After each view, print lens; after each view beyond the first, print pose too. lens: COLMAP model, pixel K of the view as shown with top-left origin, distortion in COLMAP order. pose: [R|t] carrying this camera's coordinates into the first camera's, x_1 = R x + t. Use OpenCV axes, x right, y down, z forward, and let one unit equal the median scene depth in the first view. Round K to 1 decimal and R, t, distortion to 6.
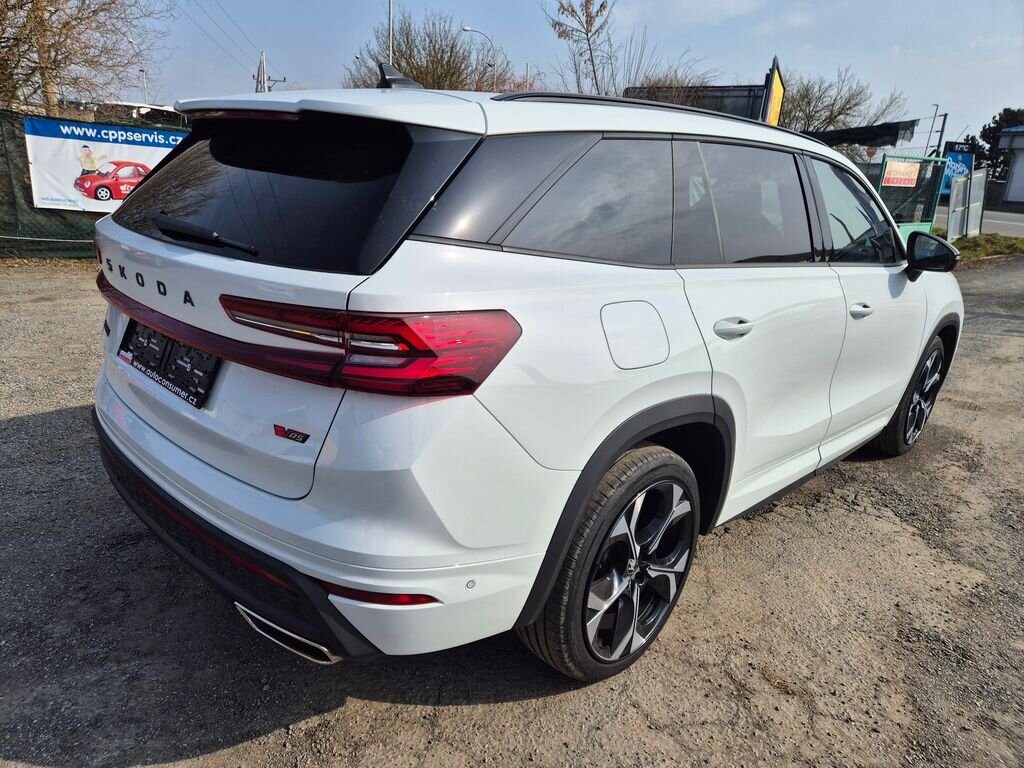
lens RADIAL K [[688.9, 0, 512.0], [0, 688.9, 384.0], [0, 0, 1]] dist [0.062501, -0.040550]
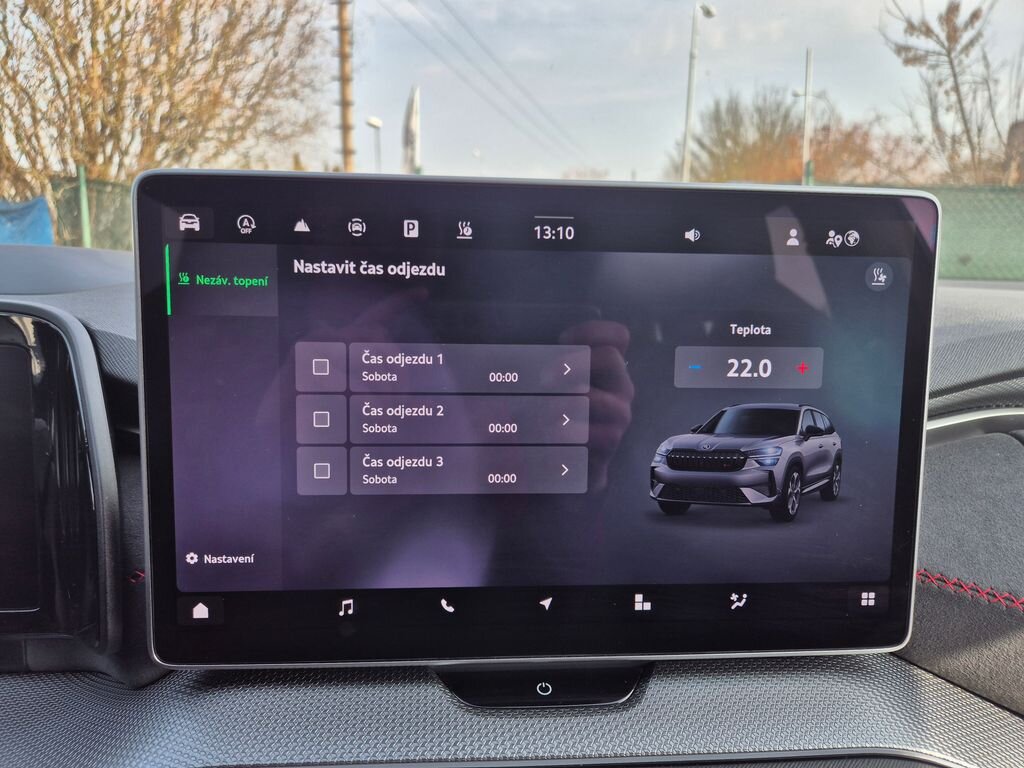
lens RADIAL K [[688.9, 0, 512.0], [0, 688.9, 384.0], [0, 0, 1]] dist [0.062501, -0.040550]
pose [[0.895488, 0.033296, -0.443839, 0.034714], [-0.085153, 0.991594, -0.097418, -0.036186], [0.436865, 0.125031, 0.890795, 0.163995]]
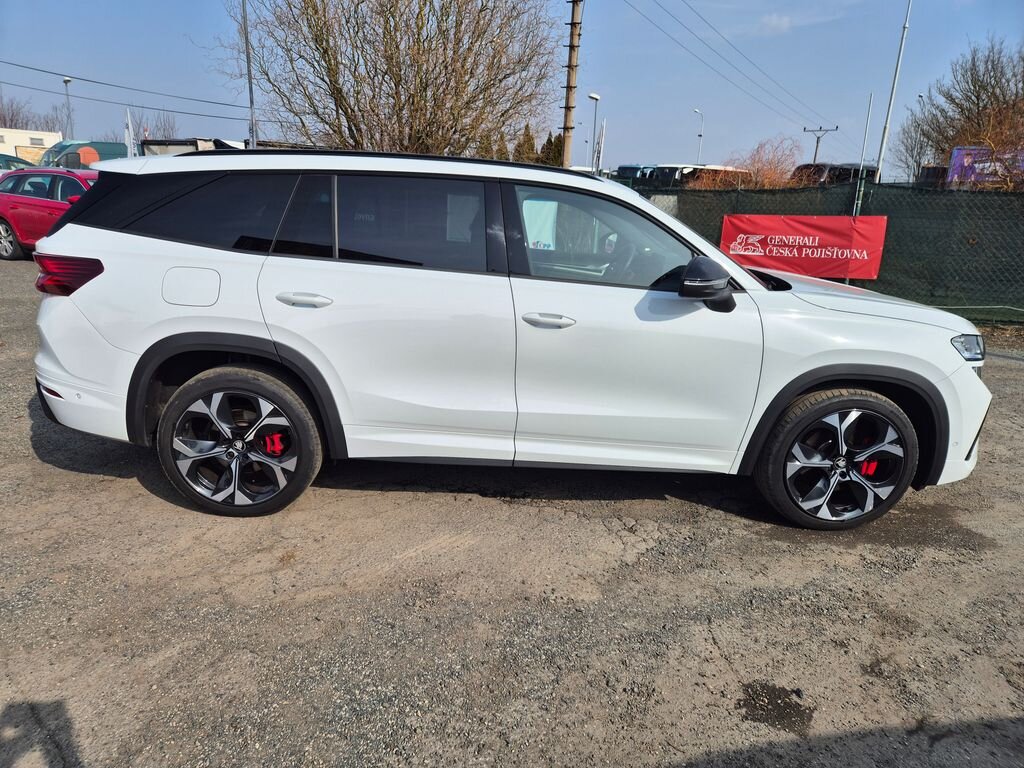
lens RADIAL K [[688.9, 0, 512.0], [0, 688.9, 384.0], [0, 0, 1]] dist [0.062501, -0.040550]
pose [[0.724324, 0.150145, -0.672912, 0.163030], [-0.195480, 0.980672, 0.008399, -0.000573], [0.661167, 0.125457, 0.739675, 0.024260]]
